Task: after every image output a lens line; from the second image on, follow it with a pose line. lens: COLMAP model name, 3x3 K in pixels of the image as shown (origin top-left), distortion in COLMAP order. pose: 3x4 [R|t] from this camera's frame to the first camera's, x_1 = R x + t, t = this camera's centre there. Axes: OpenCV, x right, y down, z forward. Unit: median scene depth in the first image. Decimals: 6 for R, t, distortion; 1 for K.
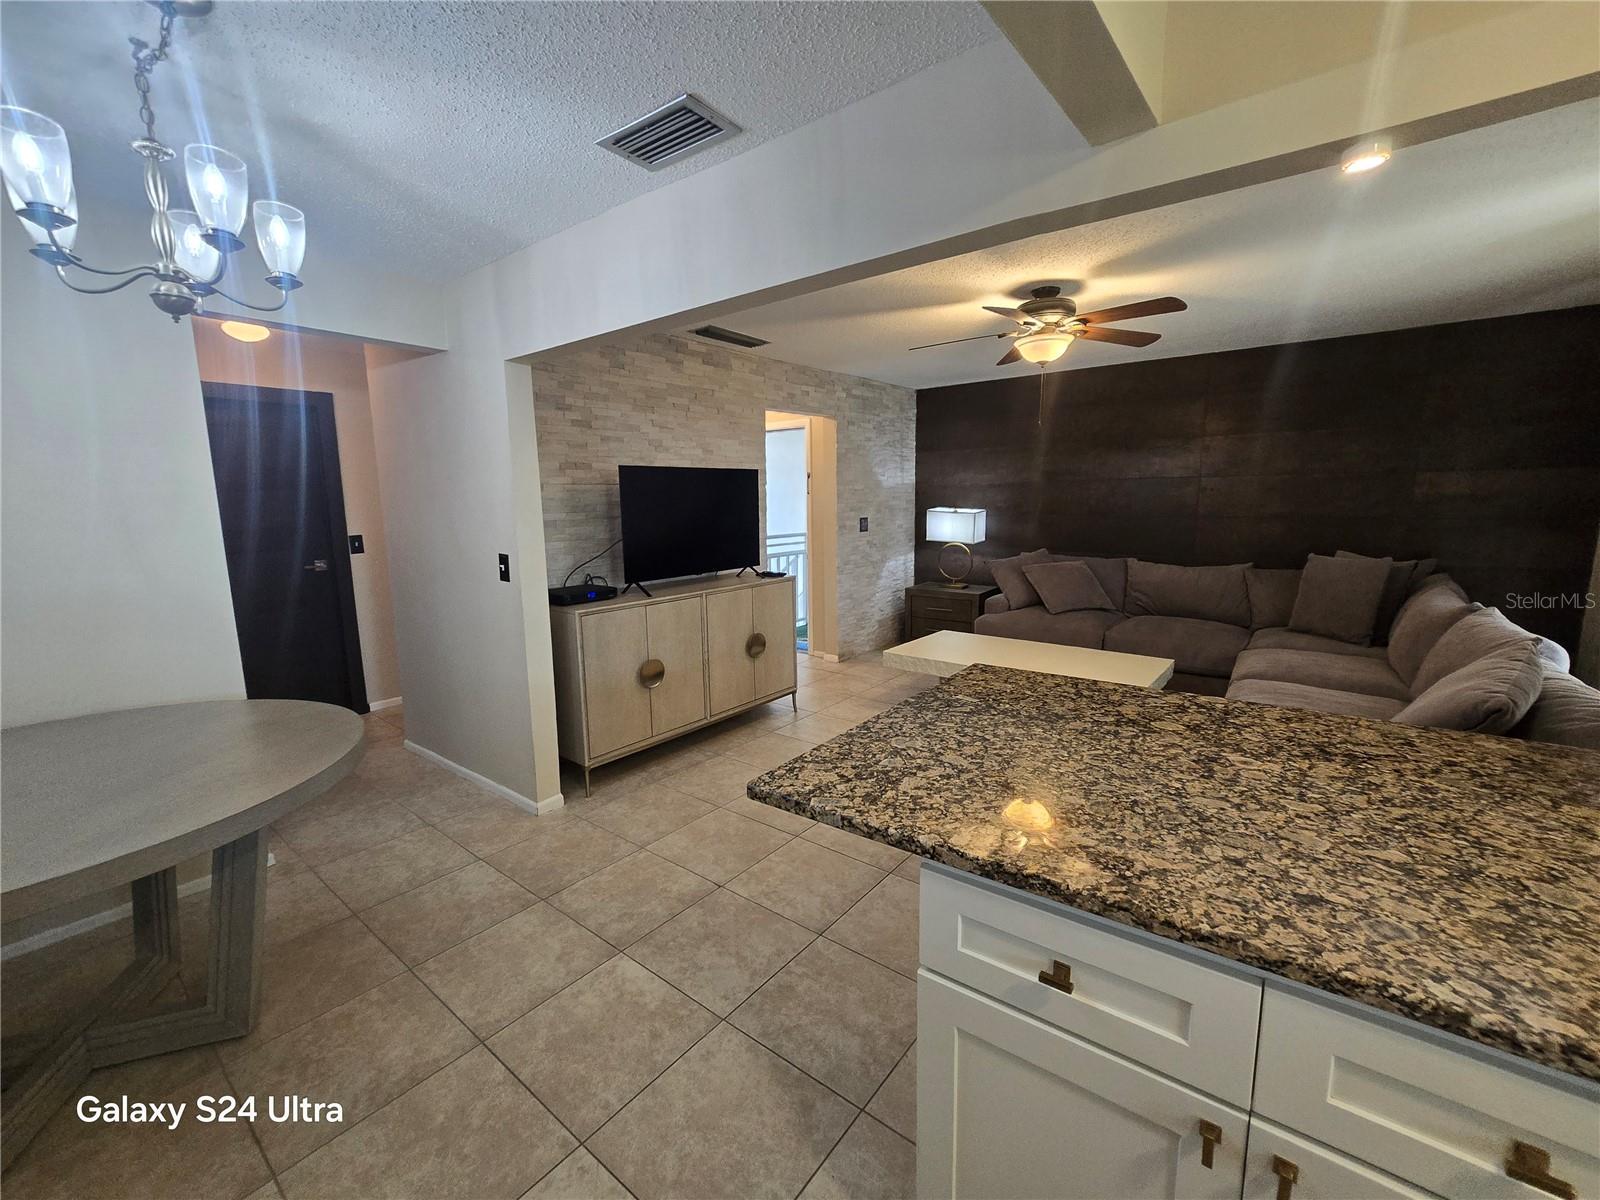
lens RADIAL K [[660.8, 0, 789.2], [0, 660.8, 600.9], [0, 0, 1]] dist [-0.010018, 0.004277]
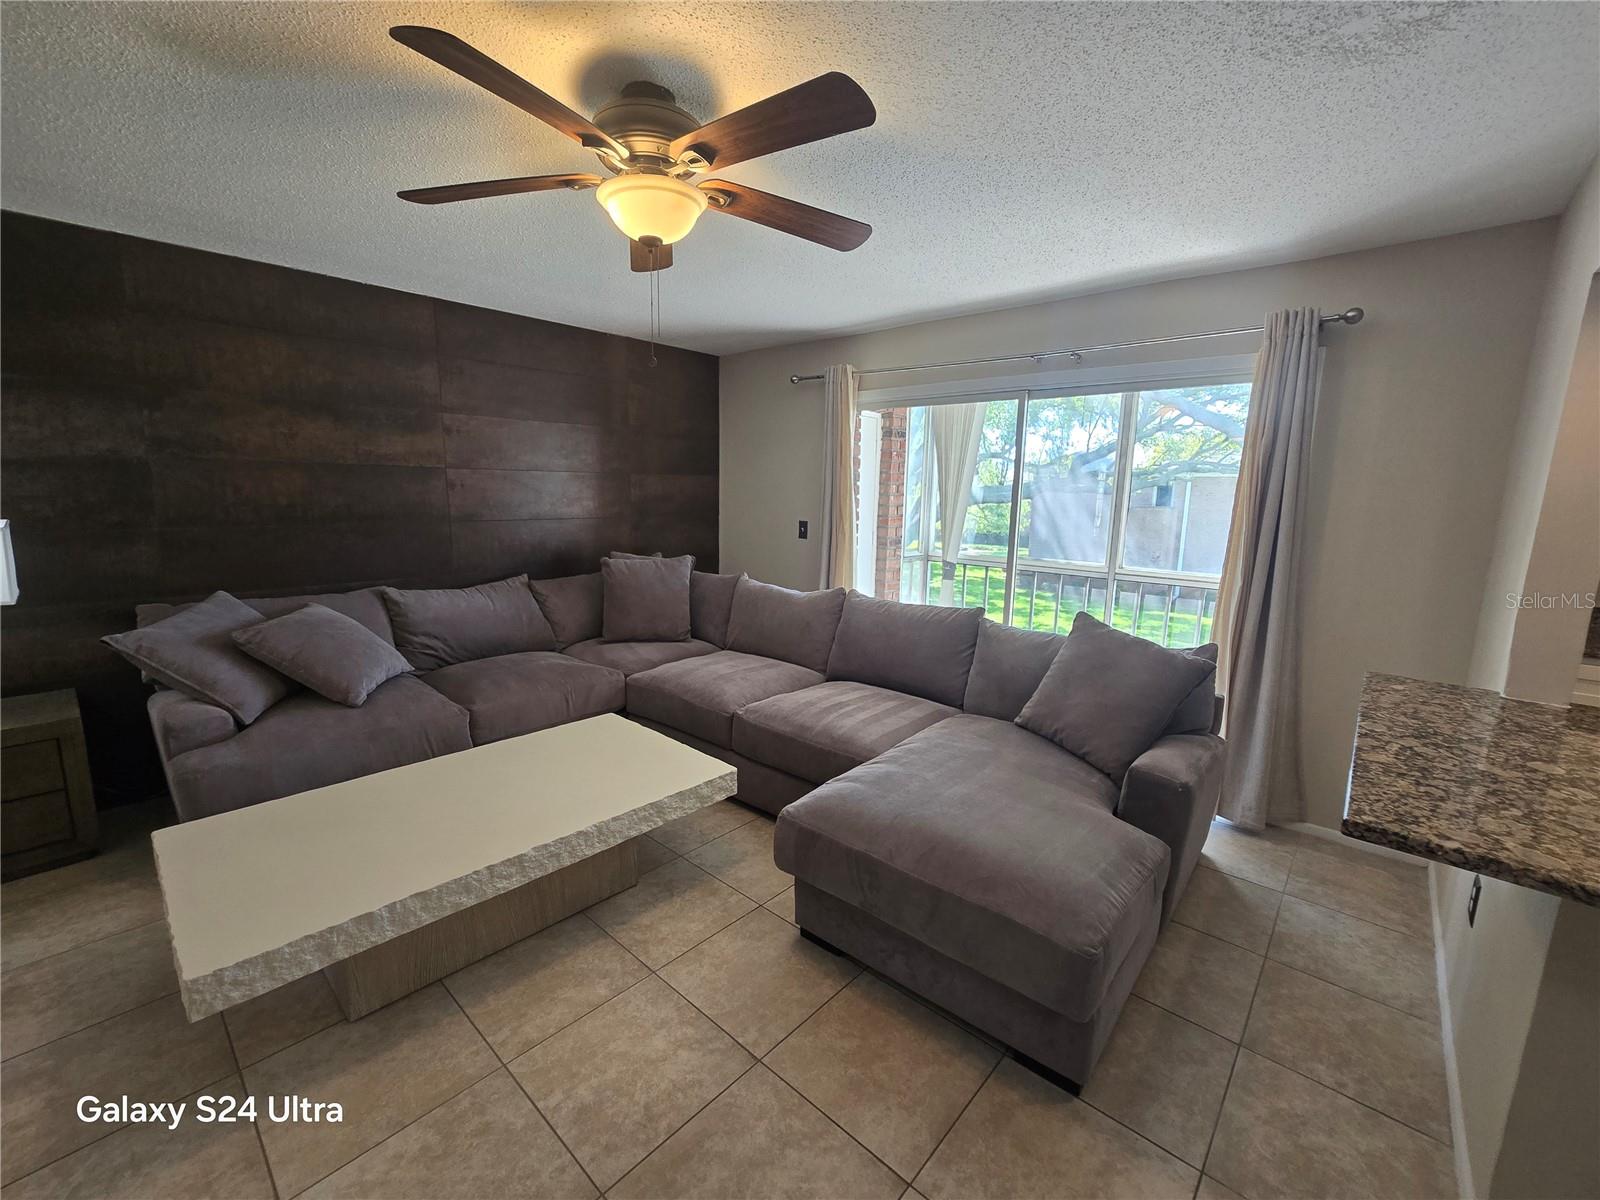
lens RADIAL K [[660.8, 0, 799.1], [0, 660.8, 601.8], [0, 0, 1]] dist [-0.010018, 0.004277]
pose [[0.060232, -0.153058, 0.986380, -0.139076], [0.137754, 0.979994, 0.143655, -0.121973], [-0.988633, 0.127225, 0.080111, 0.752698]]
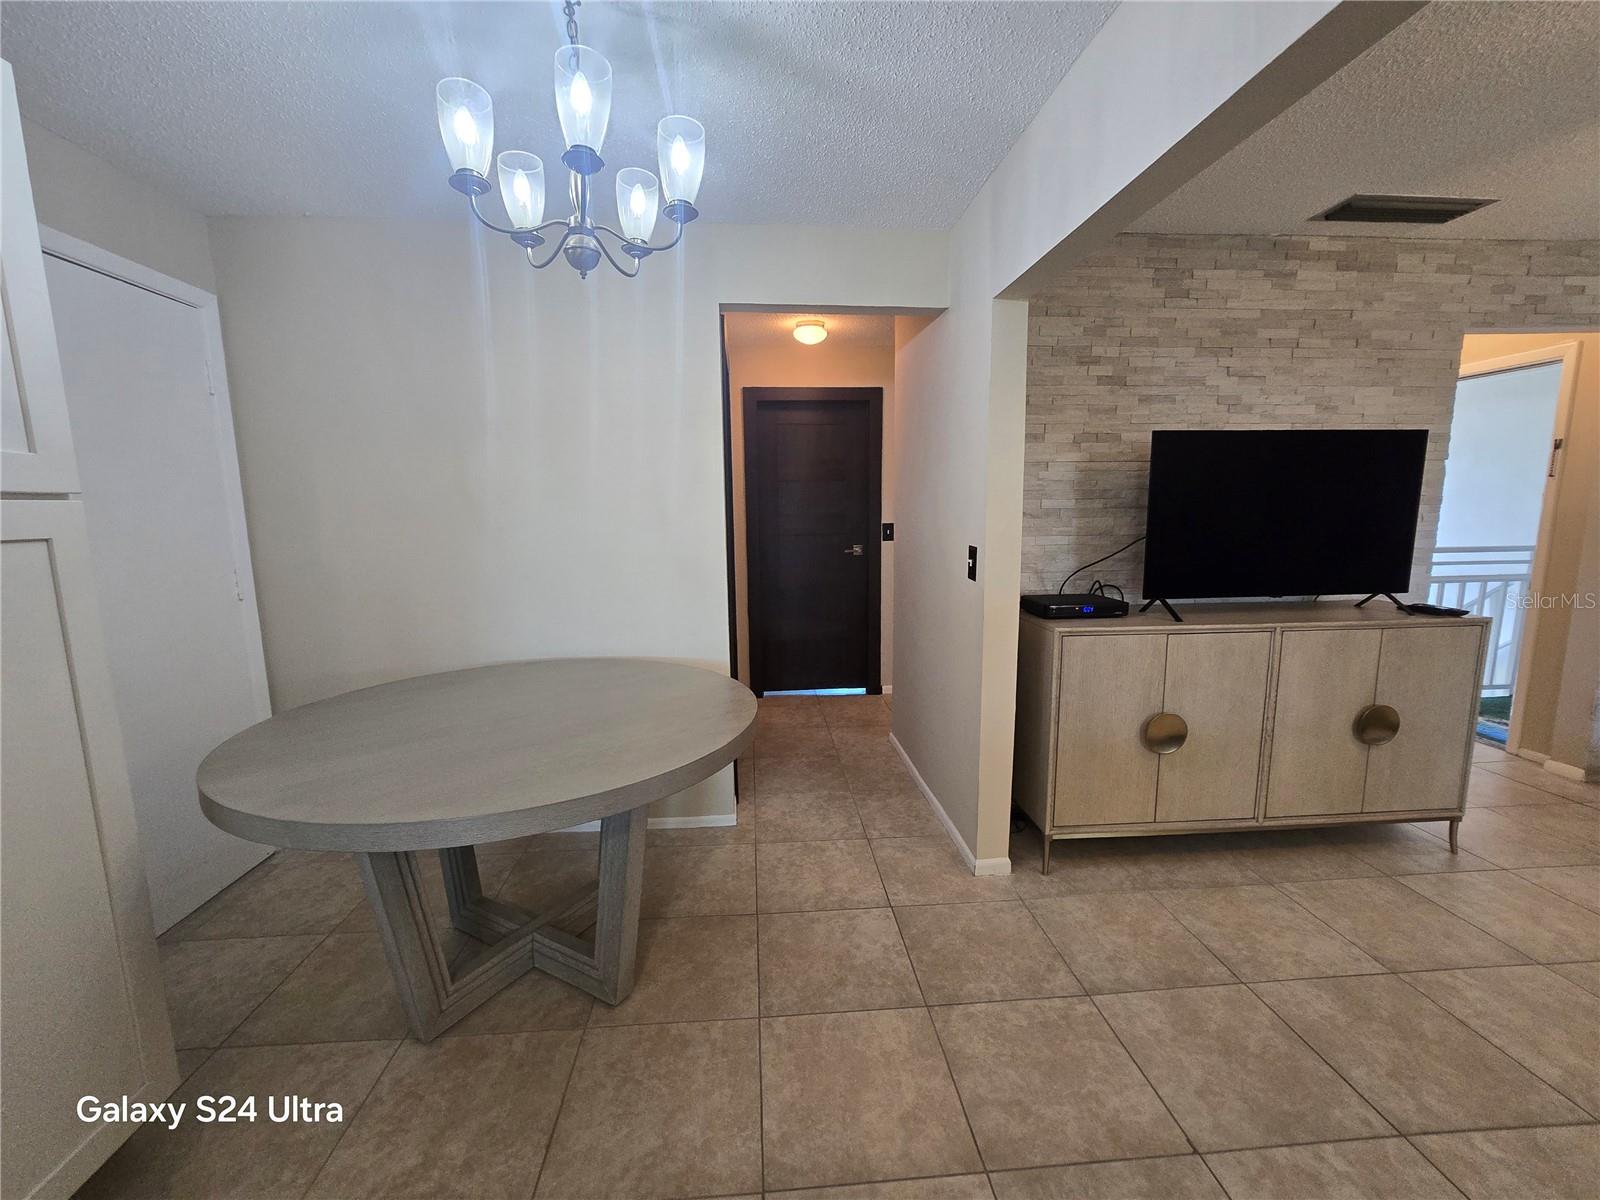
lens RADIAL K [[660.8, 0, 799.8], [0, 660.8, 600.8], [0, 0, 1]] dist [-0.010018, 0.004277]
pose [[0.683272, 0.112518, -0.721442, 0.010512], [-0.112922, 0.992452, 0.047837, -0.015112], [0.721379, 0.048781, 0.690820, 0.225751]]
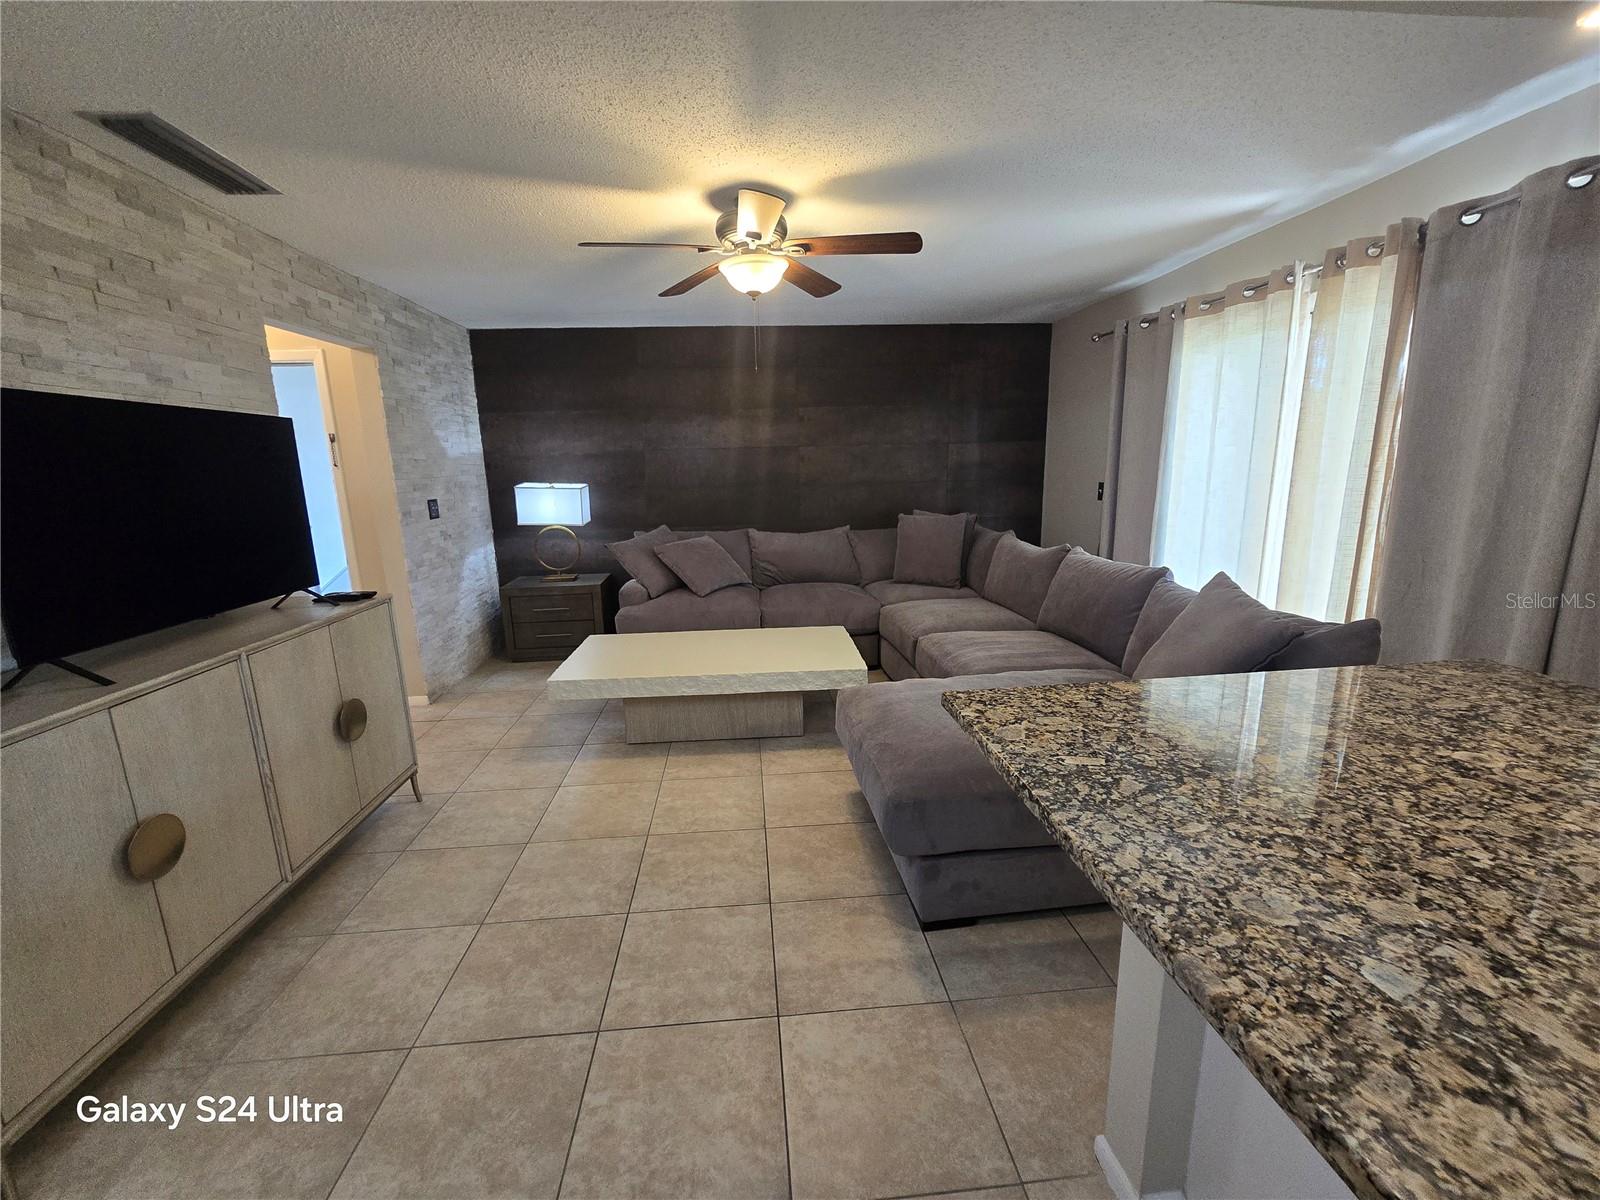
lens RADIAL K [[660.8, 0, 793.3], [0, 660.8, 602.2], [0, 0, 1]] dist [-0.010018, 0.004277]
pose [[0.728502, -0.142689, 0.670019, -0.150634], [0.120366, 0.989512, 0.079858, -0.038962], [-0.674387, 0.022471, 0.738036, 0.325027]]
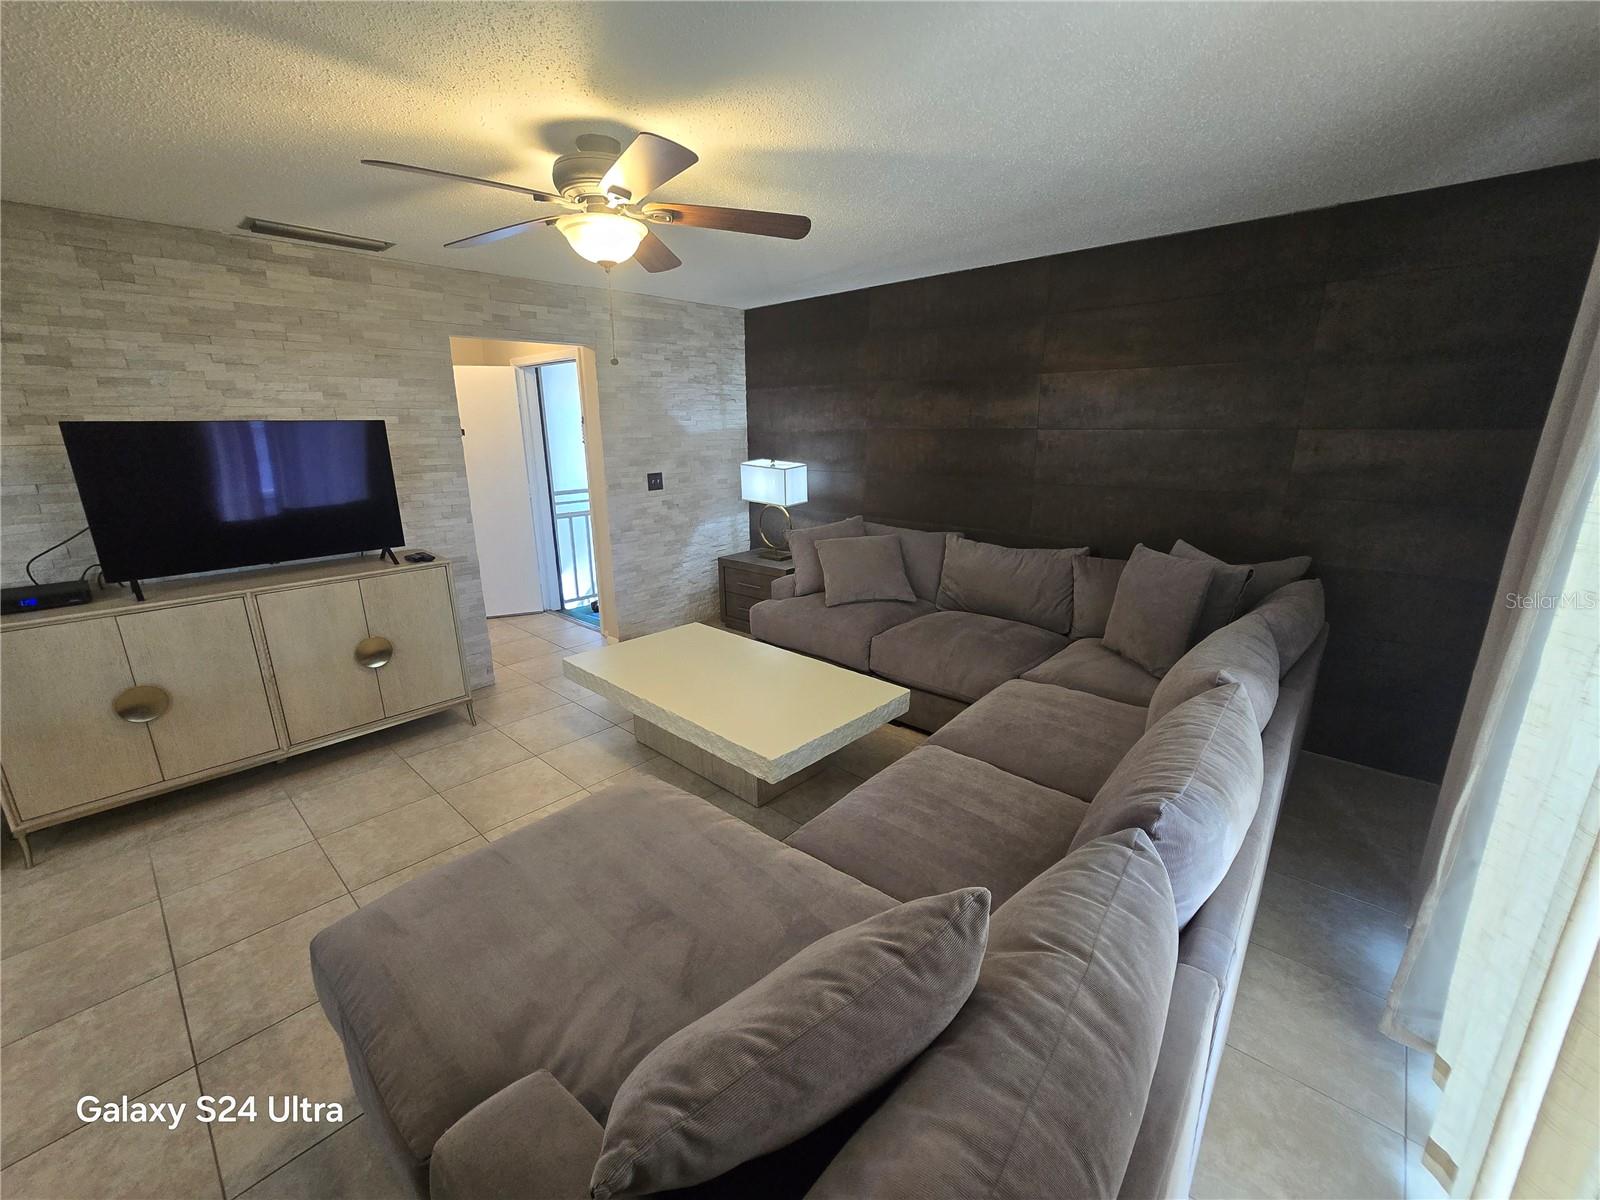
lens RADIAL K [[660.8, 0, 793.3], [0, 660.8, 601.3], [0, 0, 1]] dist [-0.010018, 0.004277]
pose [[0.997794, 0.024264, -0.061792, 0.527834], [-0.017513, 0.994045, 0.107550, -0.091459], [0.064034, -0.106230, 0.992278, 0.287477]]
